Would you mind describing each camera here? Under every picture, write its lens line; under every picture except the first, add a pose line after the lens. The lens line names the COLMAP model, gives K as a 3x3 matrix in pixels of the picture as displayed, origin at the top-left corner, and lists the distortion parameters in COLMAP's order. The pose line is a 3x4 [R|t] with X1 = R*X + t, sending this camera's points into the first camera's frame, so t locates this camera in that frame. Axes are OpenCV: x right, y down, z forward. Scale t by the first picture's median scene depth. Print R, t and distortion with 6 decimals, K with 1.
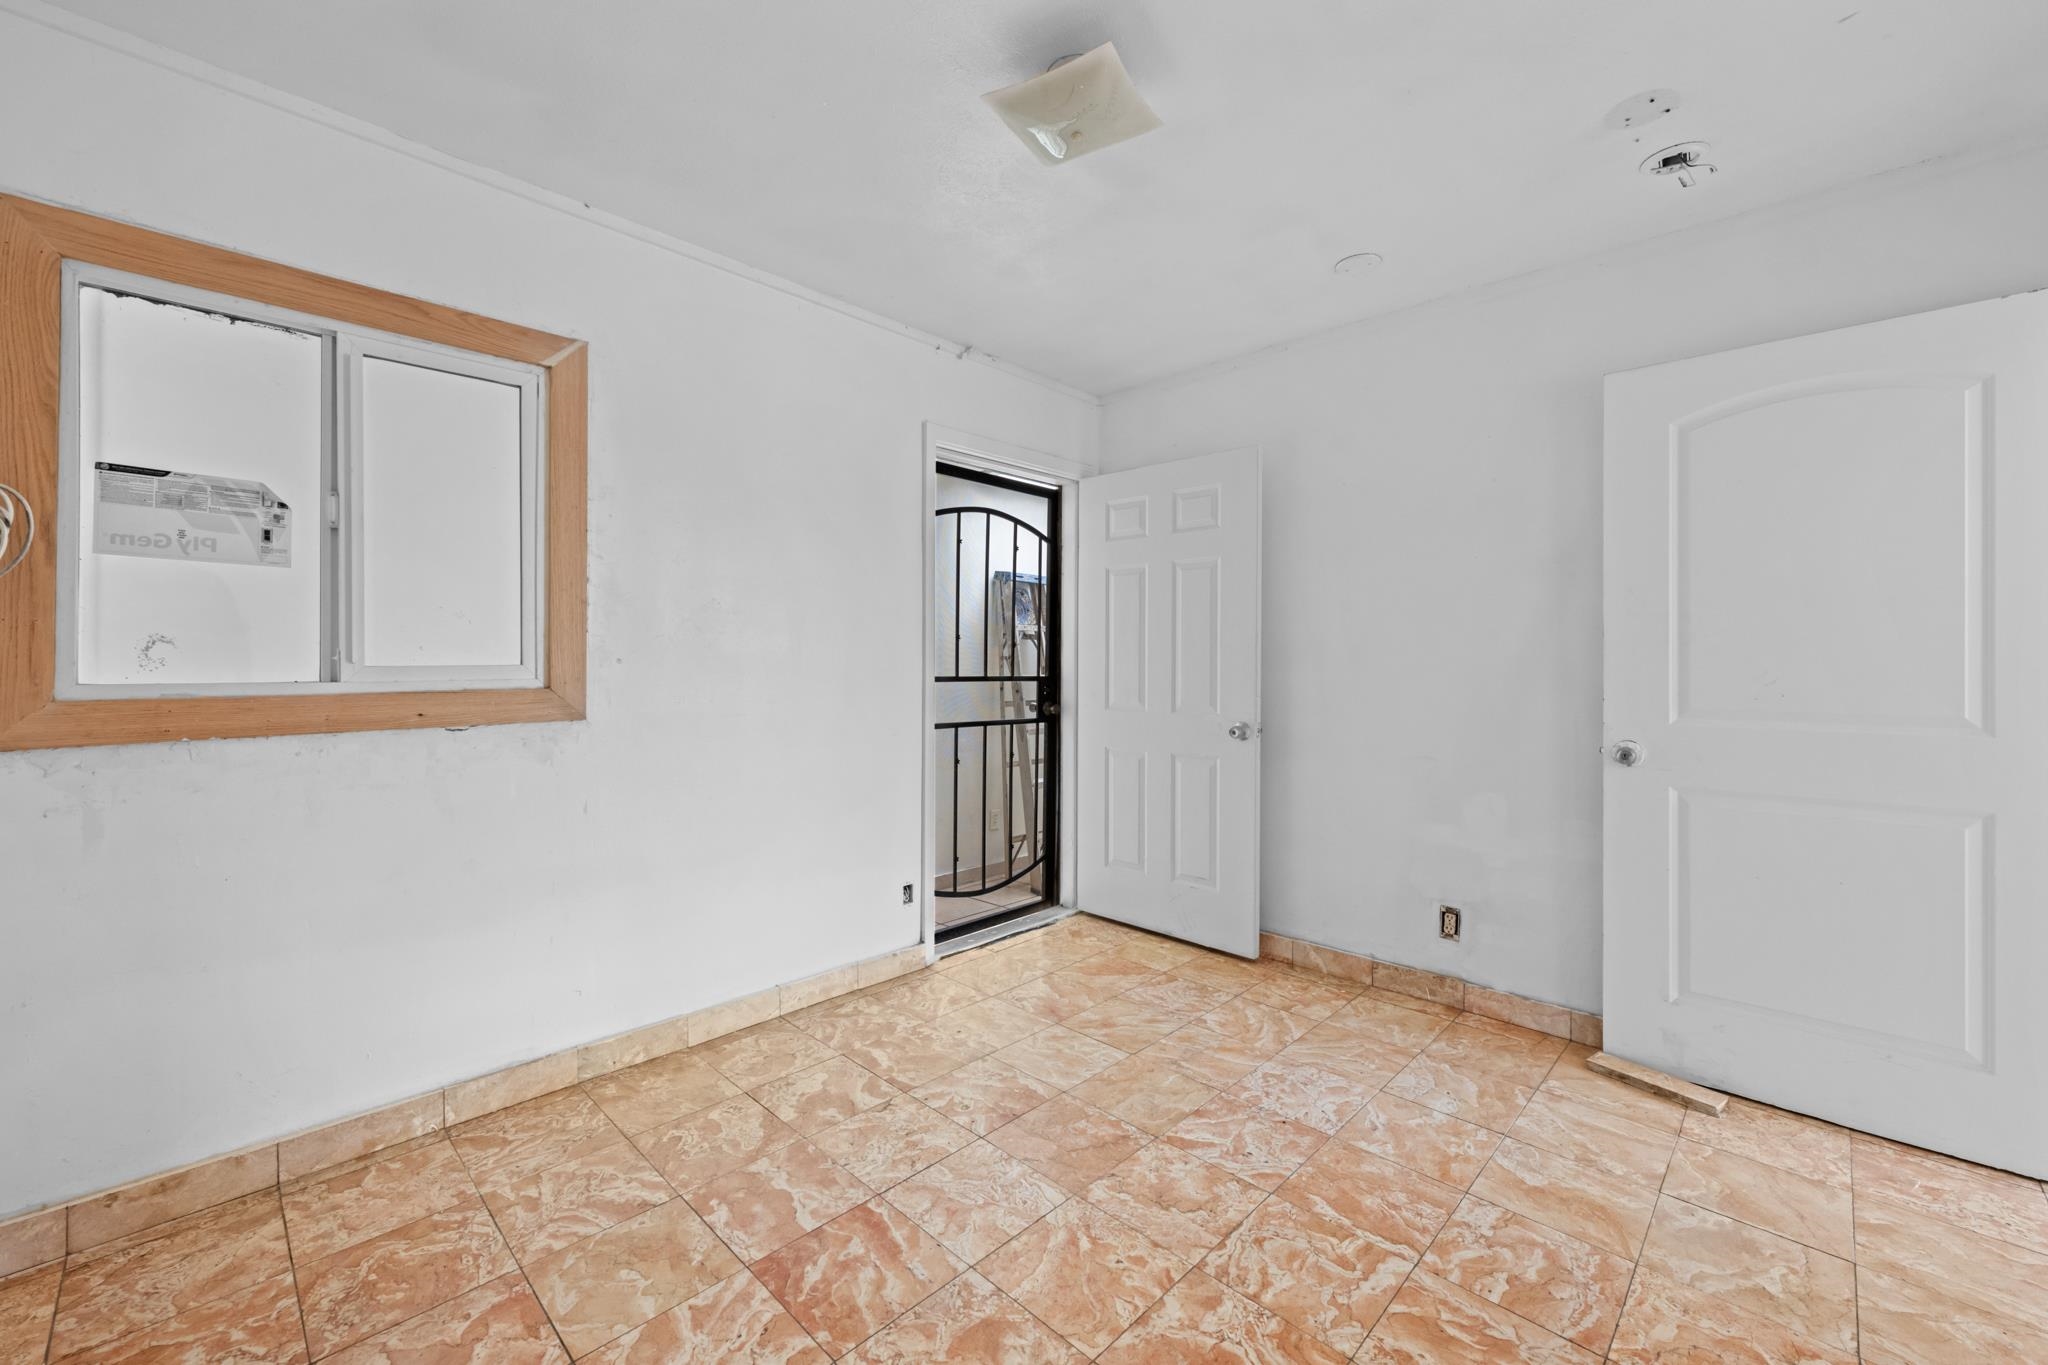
lens RADIAL K [[820.7, 0, 1027.5], [0, 820.7, 666.4], [0, 0, 1]] dist [-0.000217, 0.000134]
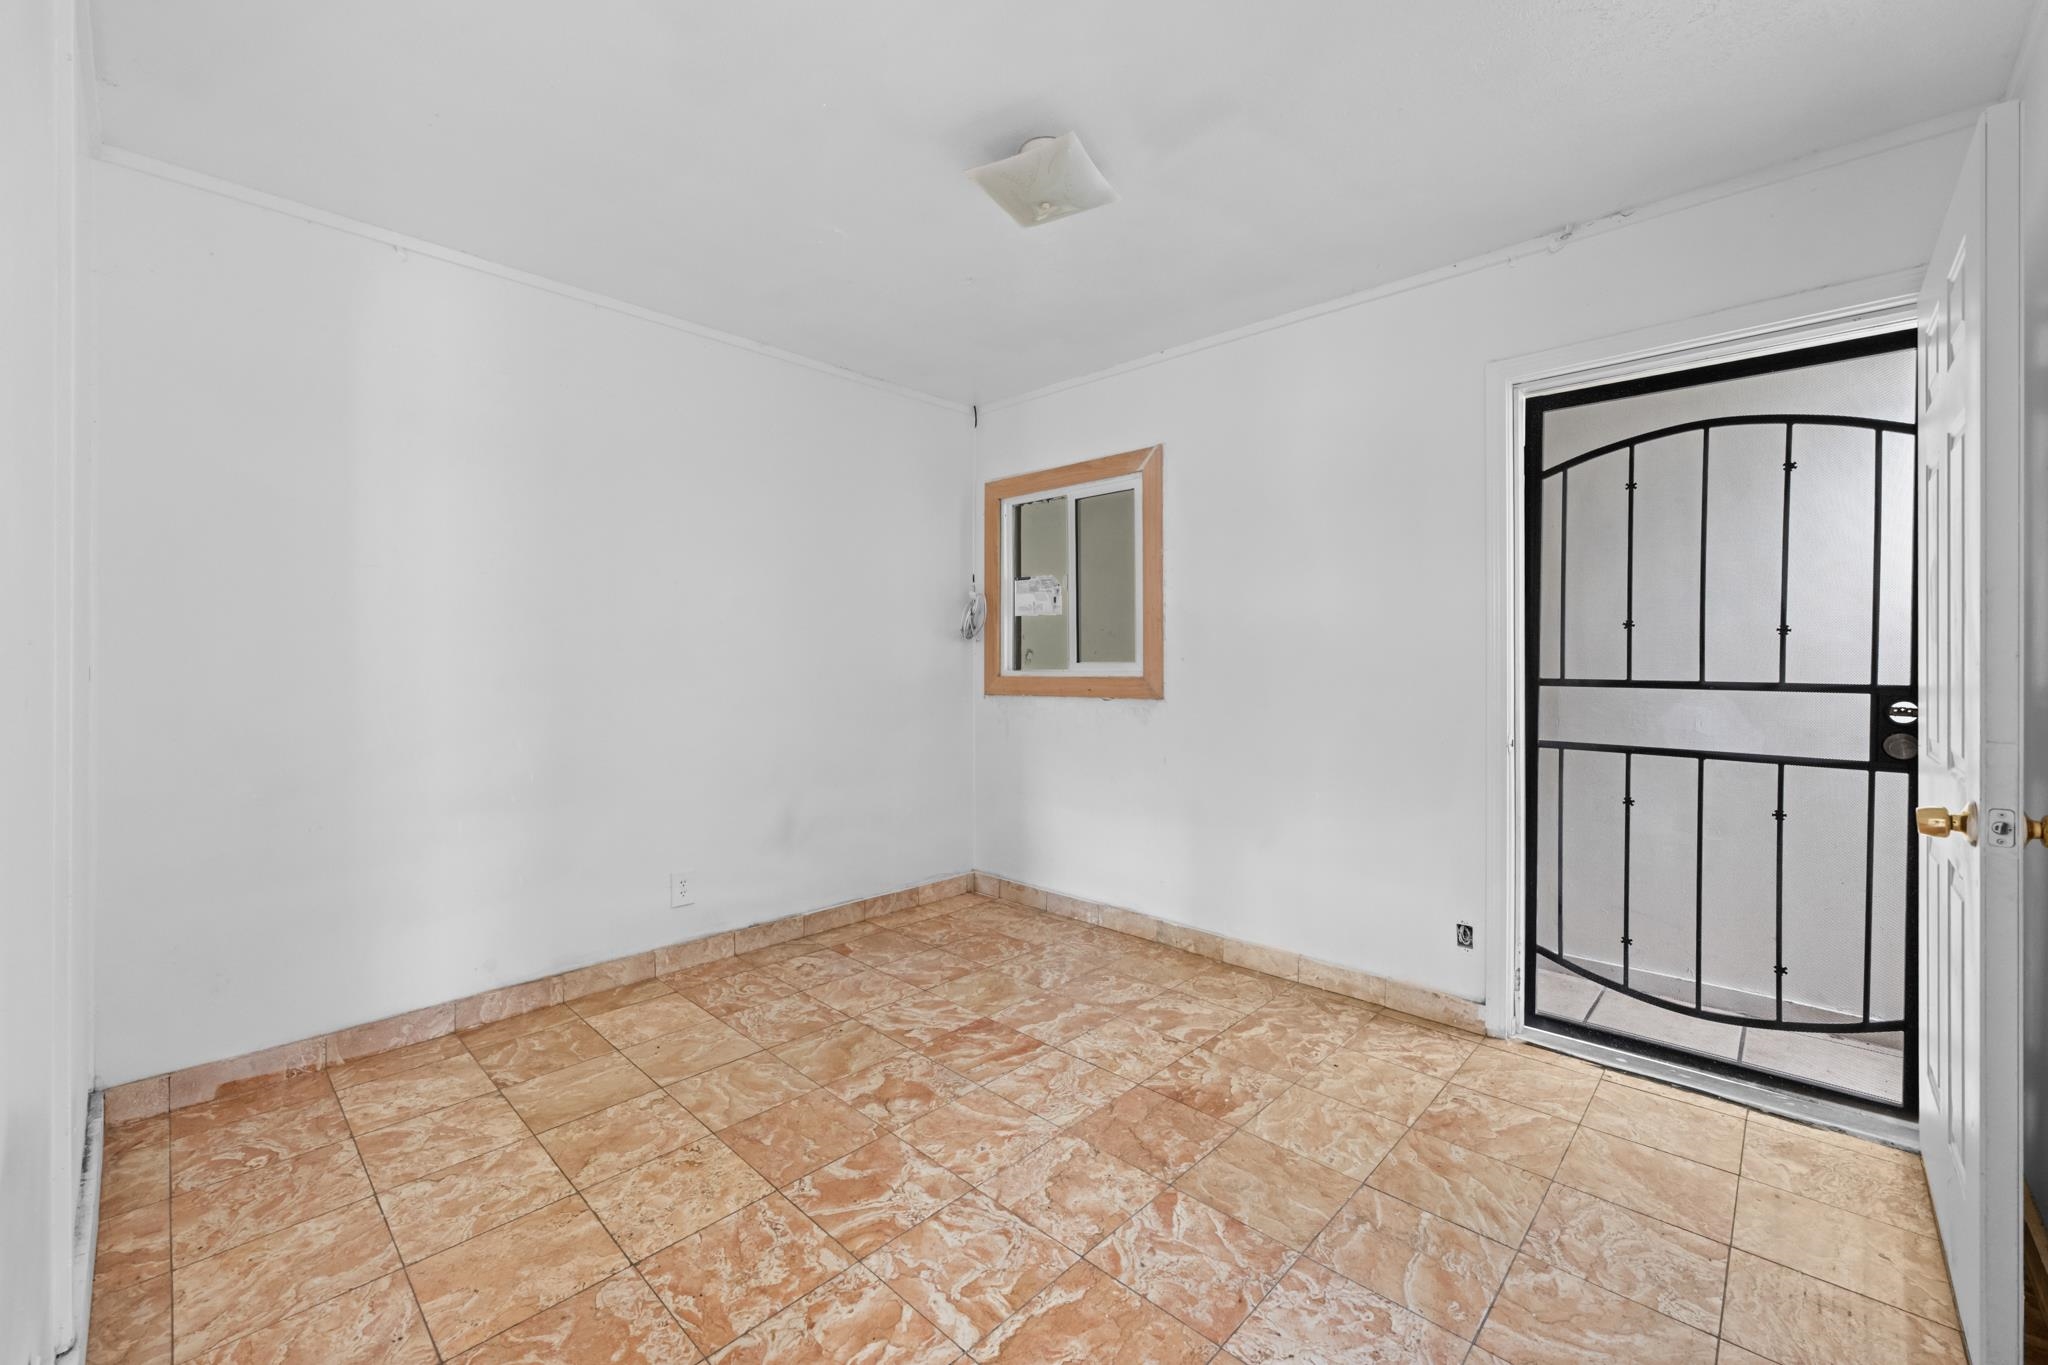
lens RADIAL K [[820.7, 0, 1027.8], [0, 820.7, 670.7], [0, 0, 1]] dist [-0.000217, 0.000134]
pose [[0.014897, 0.007144, -0.999864, 1.085124], [-0.006748, 0.999952, 0.007044, 0.004968], [0.999866, 0.006642, 0.014944, 0.853711]]
